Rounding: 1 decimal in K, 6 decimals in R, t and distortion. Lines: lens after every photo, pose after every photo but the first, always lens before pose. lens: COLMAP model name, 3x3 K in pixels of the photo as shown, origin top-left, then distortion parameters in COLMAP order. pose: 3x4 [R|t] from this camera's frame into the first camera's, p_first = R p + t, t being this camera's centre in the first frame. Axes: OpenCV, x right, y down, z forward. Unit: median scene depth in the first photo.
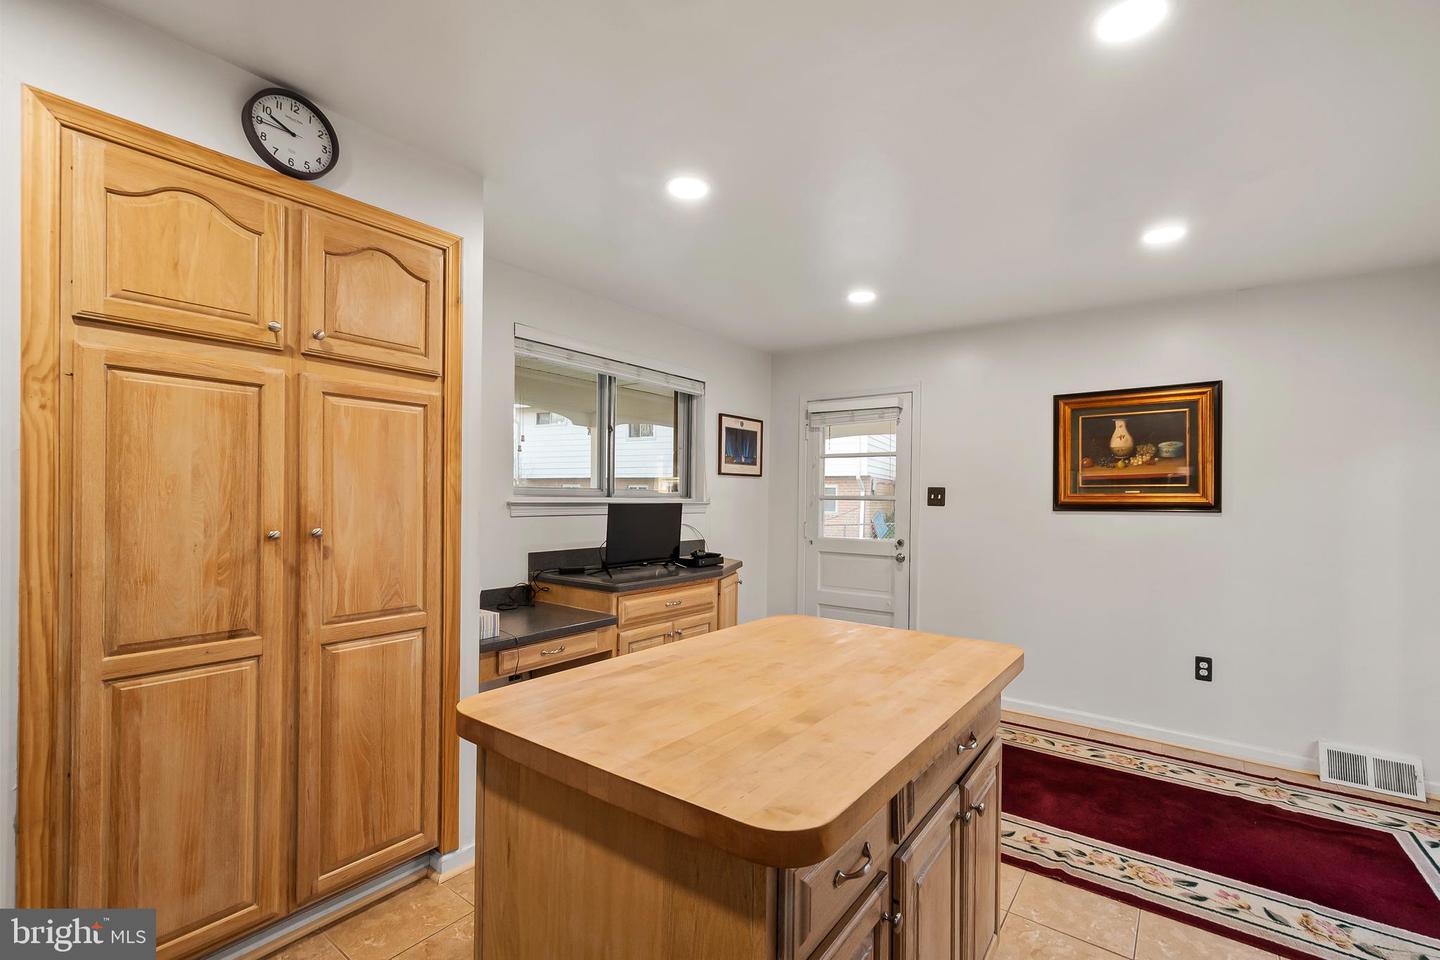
lens RADIAL K [[629.2, 0, 732.3], [0, 629.2, 500.1], [0, 0, 1]] dist [0.009066, -0.000646]
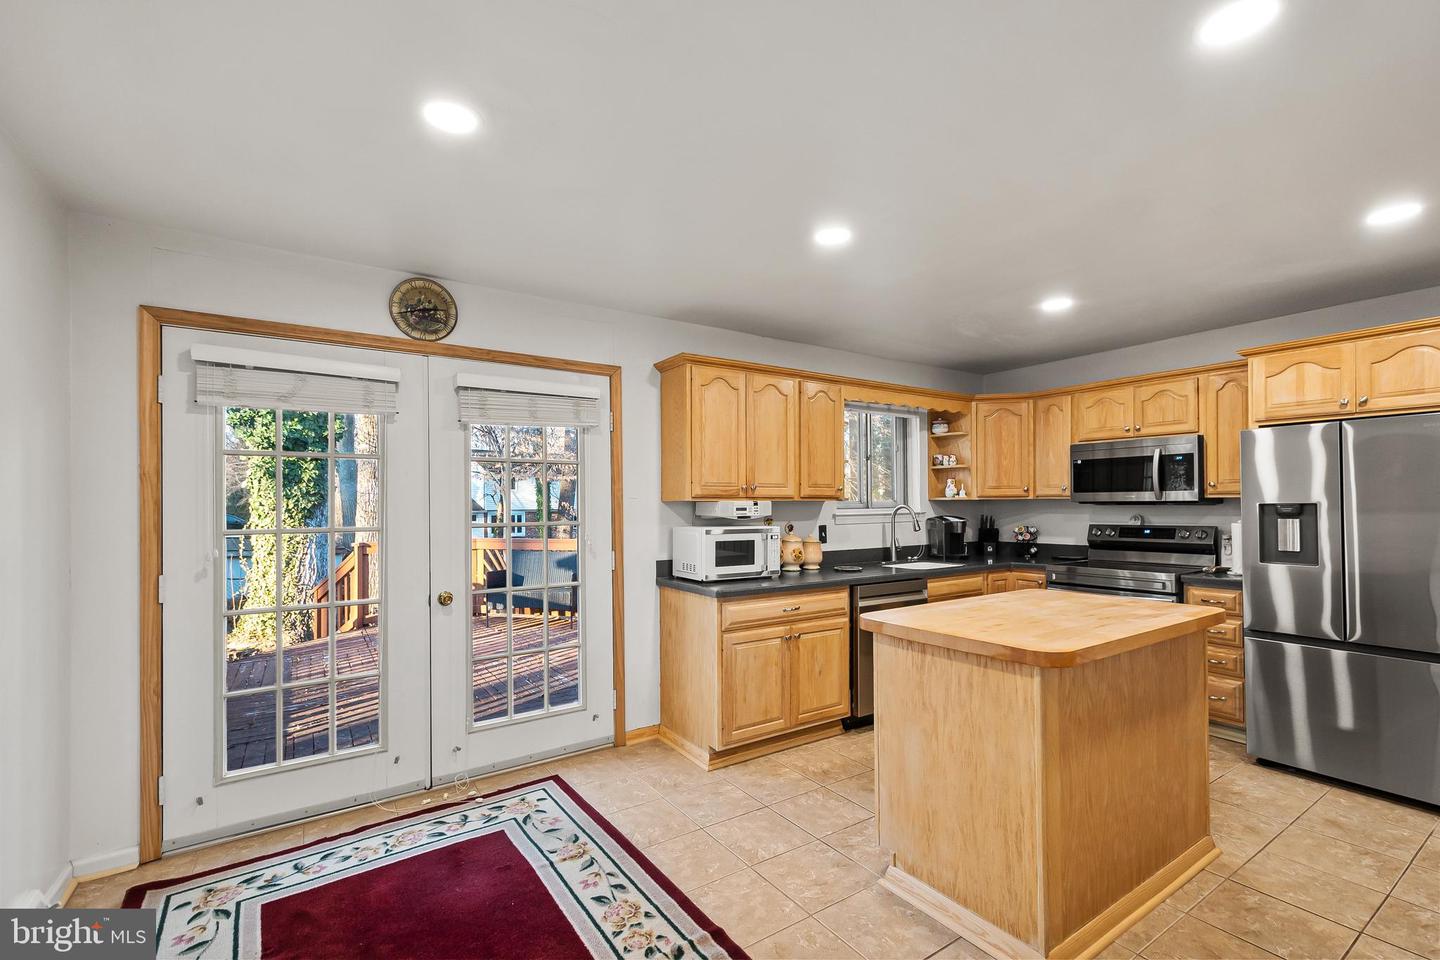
lens RADIAL K [[629.2, 0, 732.3], [0, 629.2, 500.1], [0, 0, 1]] dist [0.009066, -0.000646]
pose [[-0.943488, -0.003419, 0.331389, 0.127617], [-0.002640, 0.999993, 0.002801, -0.008997], [-0.331396, 0.001768, -0.943490, 1.138128]]
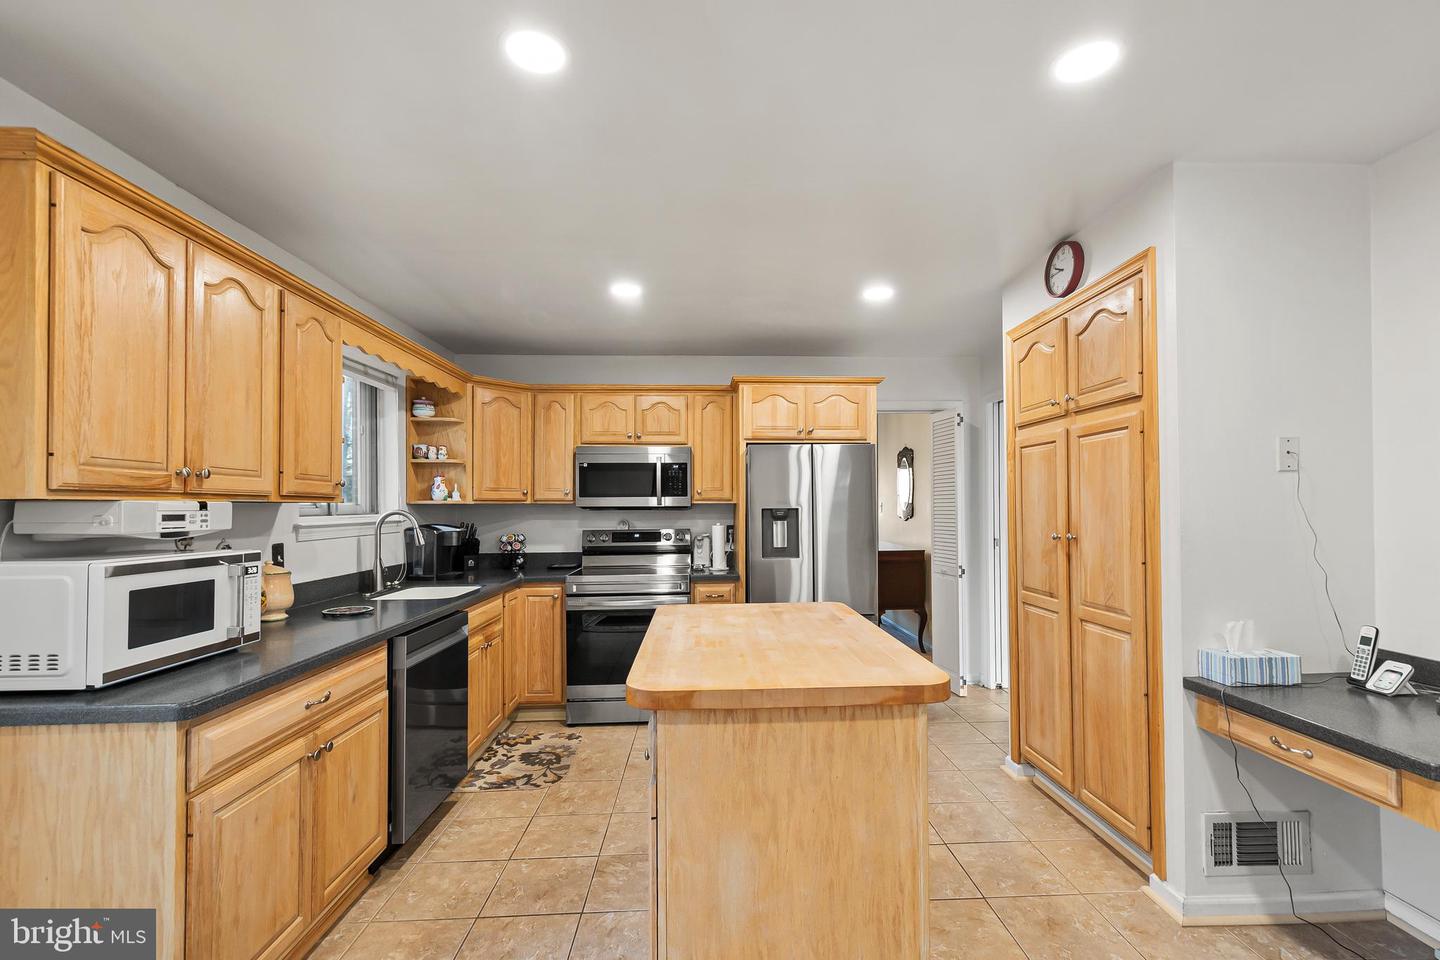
lens RADIAL K [[629.2, 0, 732.3], [0, 629.2, 500.1], [0, 0, 1]] dist [0.009066, -0.000646]
pose [[-0.775779, -0.015786, -0.630807, 0.423788], [-0.008671, 0.999859, -0.014357, -0.001962], [0.630945, -0.005668, -0.775807, 0.829522]]
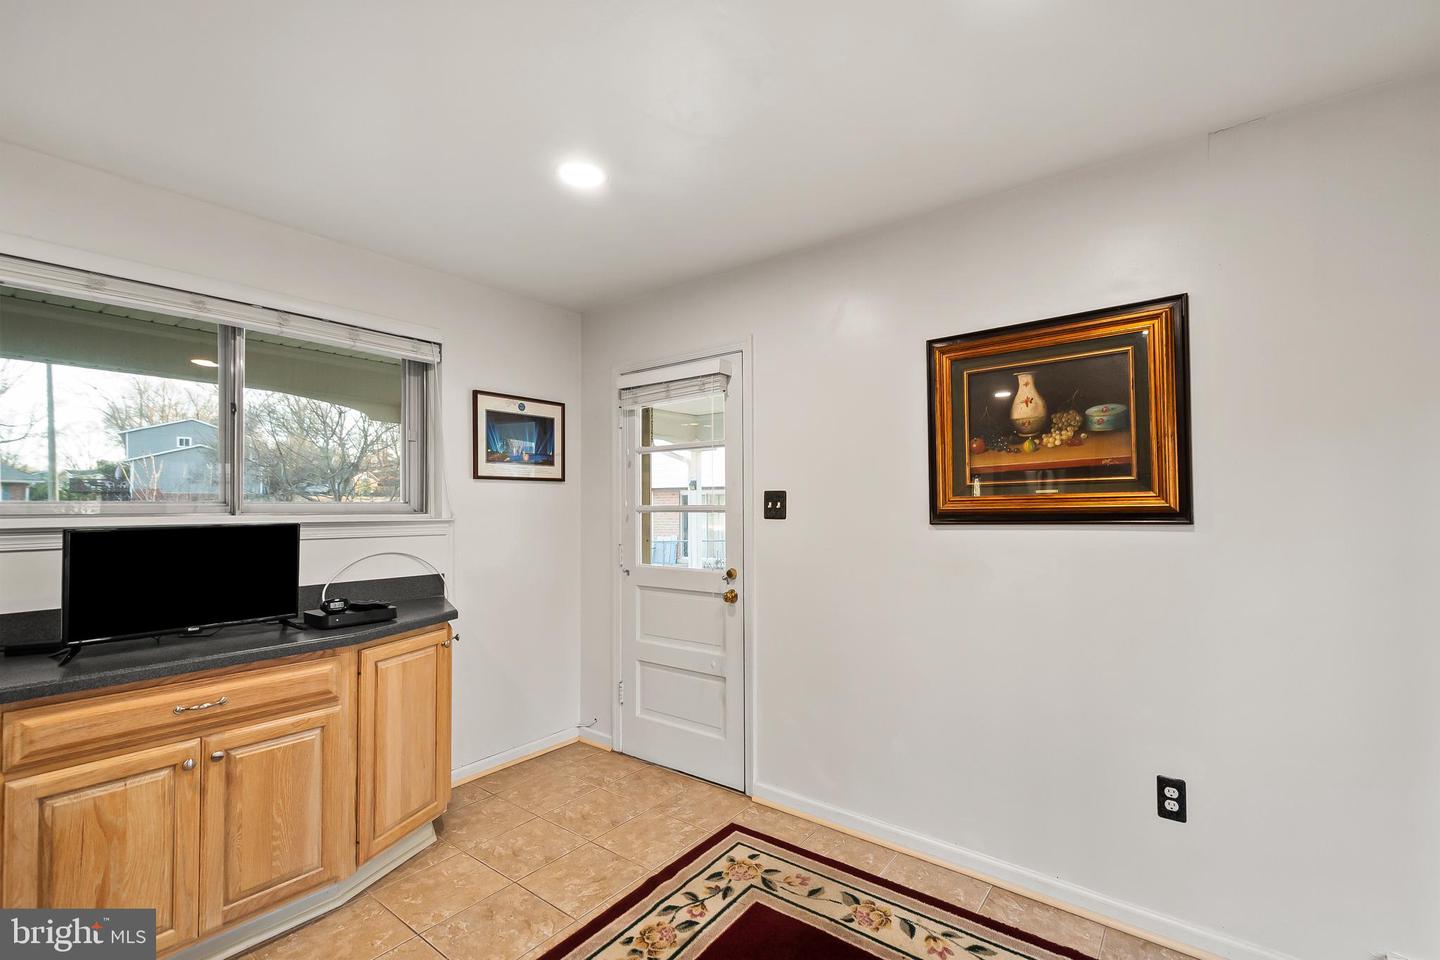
lens RADIAL K [[629.2, 0, 732.3], [0, 629.2, 500.1], [0, 0, 1]] dist [0.009066, -0.000646]
pose [[0.999541, -0.018770, -0.023768, 0.350352], [0.018371, 0.999689, -0.016884, -0.000165], [0.024078, 0.016440, 0.999575, 0.395782]]
